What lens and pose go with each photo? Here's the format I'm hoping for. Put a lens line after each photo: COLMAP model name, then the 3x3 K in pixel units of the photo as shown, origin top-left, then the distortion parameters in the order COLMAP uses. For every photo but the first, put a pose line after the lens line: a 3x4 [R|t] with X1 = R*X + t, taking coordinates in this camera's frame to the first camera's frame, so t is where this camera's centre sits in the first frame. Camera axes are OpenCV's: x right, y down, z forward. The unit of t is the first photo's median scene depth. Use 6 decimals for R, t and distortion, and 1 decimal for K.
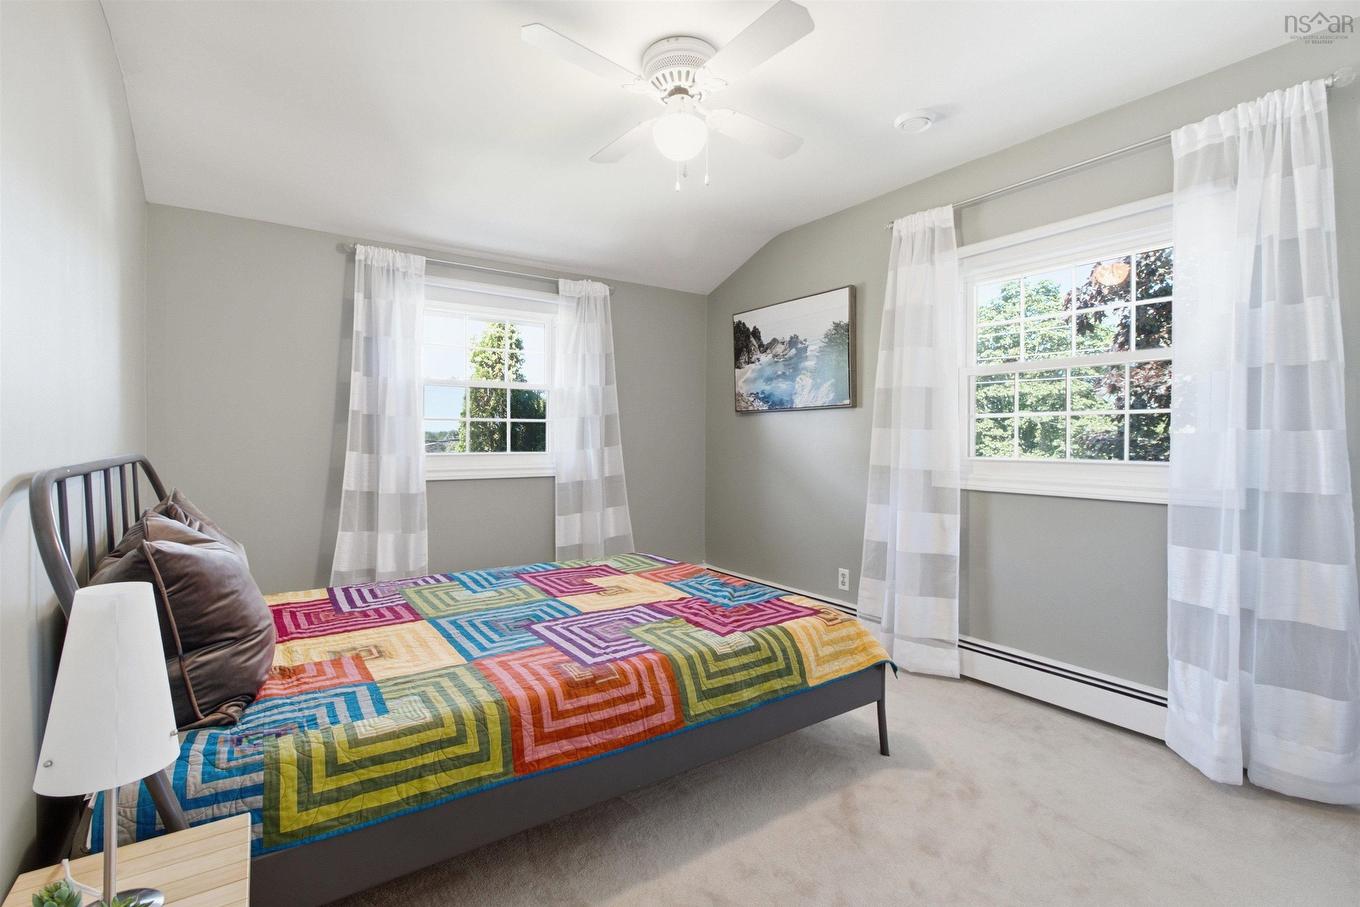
lens RADIAL K [[630.4, 0, 673.3], [0, 630.4, 439.9], [0, 0, 1]] dist [0.001040, 0.001049]
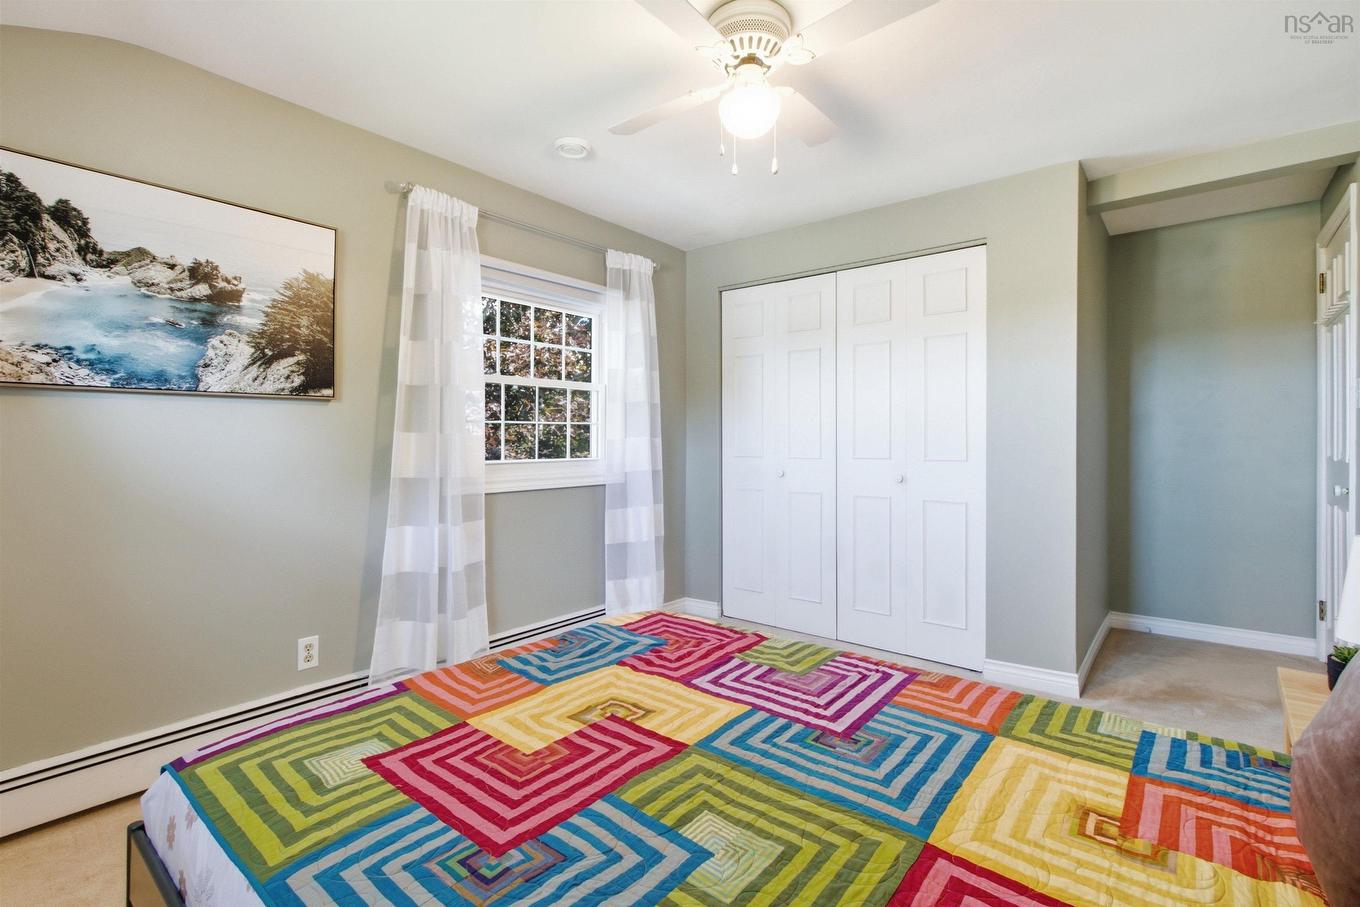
lens RADIAL K [[630.4, 0, 673.3], [0, 630.4, 439.9], [0, 0, 1]] dist [0.001040, 0.001049]
pose [[-0.273374, -0.003598, 0.961901, -0.491590], [0.002146, 0.999988, 0.004351, -0.010201], [-0.961905, 0.003254, -0.273363, 0.810884]]
